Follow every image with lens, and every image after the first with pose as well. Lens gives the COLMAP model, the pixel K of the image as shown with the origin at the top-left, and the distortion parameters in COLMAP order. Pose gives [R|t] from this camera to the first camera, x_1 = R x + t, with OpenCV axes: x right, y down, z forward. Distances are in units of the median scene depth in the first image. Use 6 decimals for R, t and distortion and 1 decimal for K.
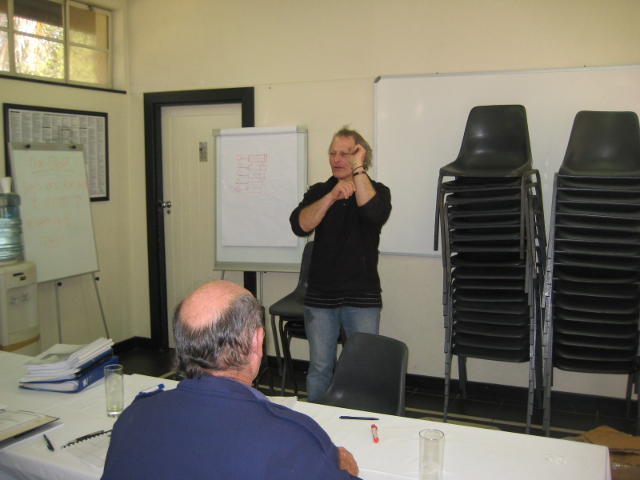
lens RADIAL K [[677.3, 0, 328.6], [0, 677.3, 241.7], [0, 0, 1]] dist [-0.155792, 0.230136]
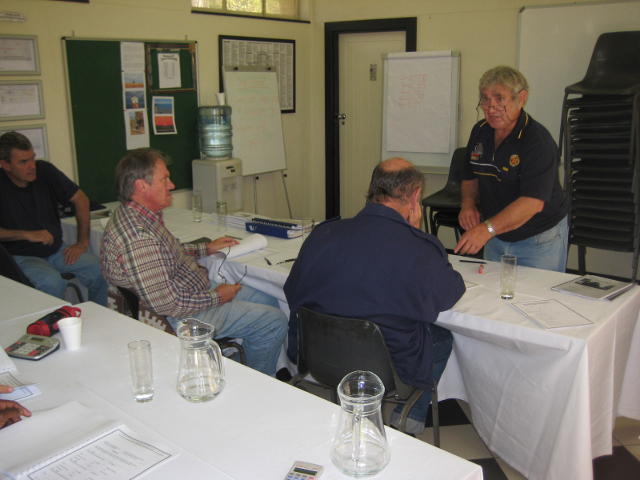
lens RADIAL K [[677.3, 0, 328.6], [0, 677.3, 241.7], [0, 0, 1]] dist [-0.155792, 0.230136]
pose [[0.969071, 0.052411, -0.241154, 0.046545], [-0.023938, 0.992543, 0.119522, 0.028459], [0.245620, -0.110053, 0.963099, -0.233434]]
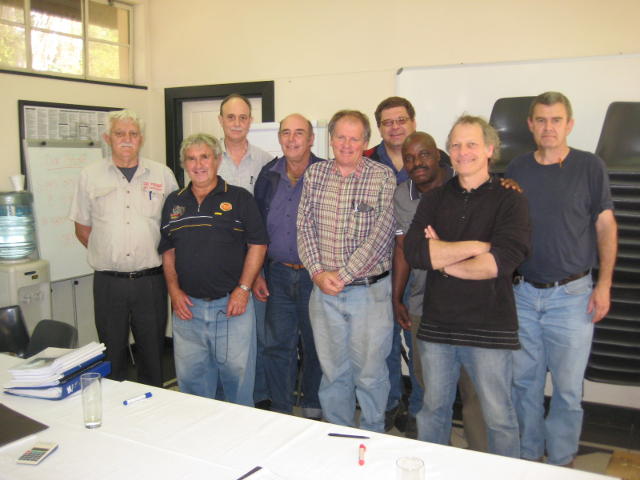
lens RADIAL K [[677.3, 0, 328.6], [0, 677.3, 241.7], [0, 0, 1]] dist [-0.155792, 0.230136]
pose [[0.997388, 0.004456, -0.072096, 0.042415], [-0.004020, 0.999973, 0.006193, -0.004938], [0.072122, -0.005887, 0.997378, 0.041984]]
